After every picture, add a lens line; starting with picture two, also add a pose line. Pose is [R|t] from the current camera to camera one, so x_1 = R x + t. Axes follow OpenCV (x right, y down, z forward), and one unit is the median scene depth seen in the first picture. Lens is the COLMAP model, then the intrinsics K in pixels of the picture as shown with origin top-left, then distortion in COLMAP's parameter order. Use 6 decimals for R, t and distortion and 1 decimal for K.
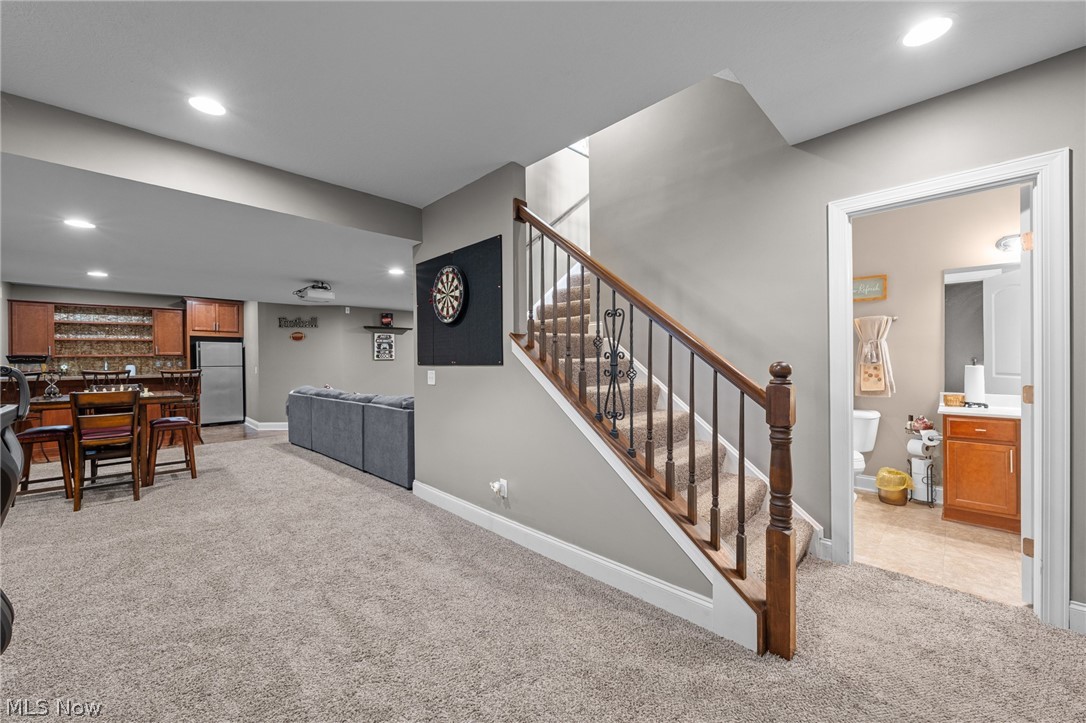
lens RADIAL K [[427.6, 0, 538.7], [0, 427.6, 363.2], [0, 0, 1]] dist [-0.013772, -0.000180]
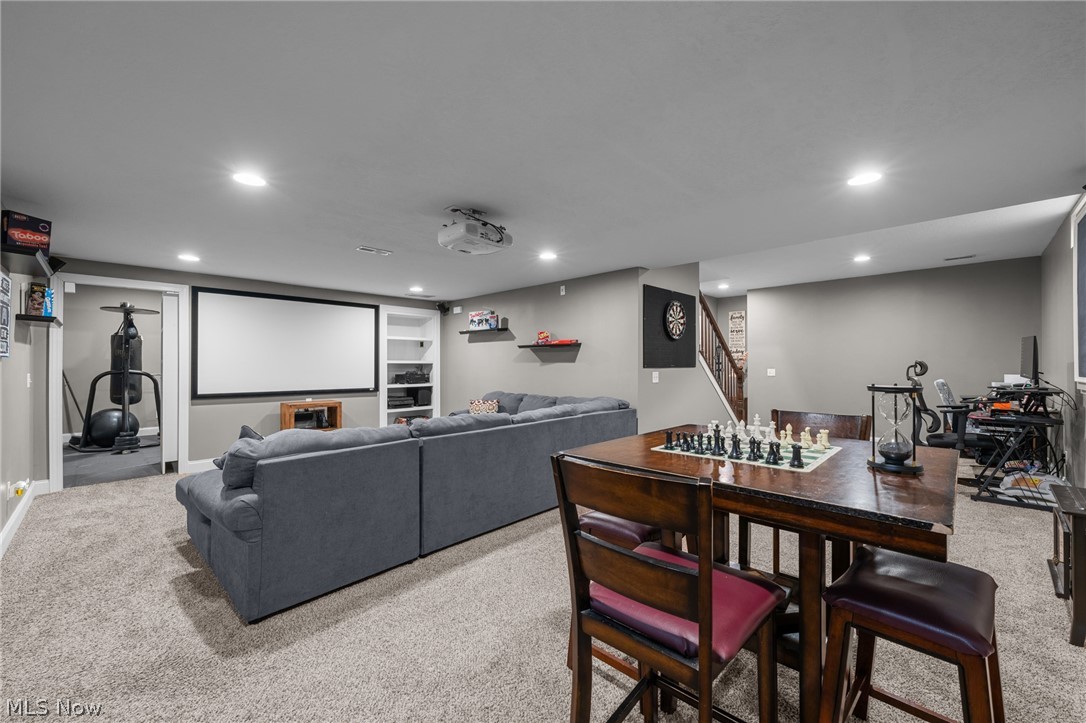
lens RADIAL K [[427.6, 0, 536.0], [0, 427.6, 361.4], [0, 0, 1]] dist [-0.013772, -0.000180]
pose [[0.013827, 0.009631, 0.999858, -1.681963], [-0.001268, 0.999953, -0.009614, -0.002095], [-0.999904, -0.001135, 0.013838, 1.449846]]
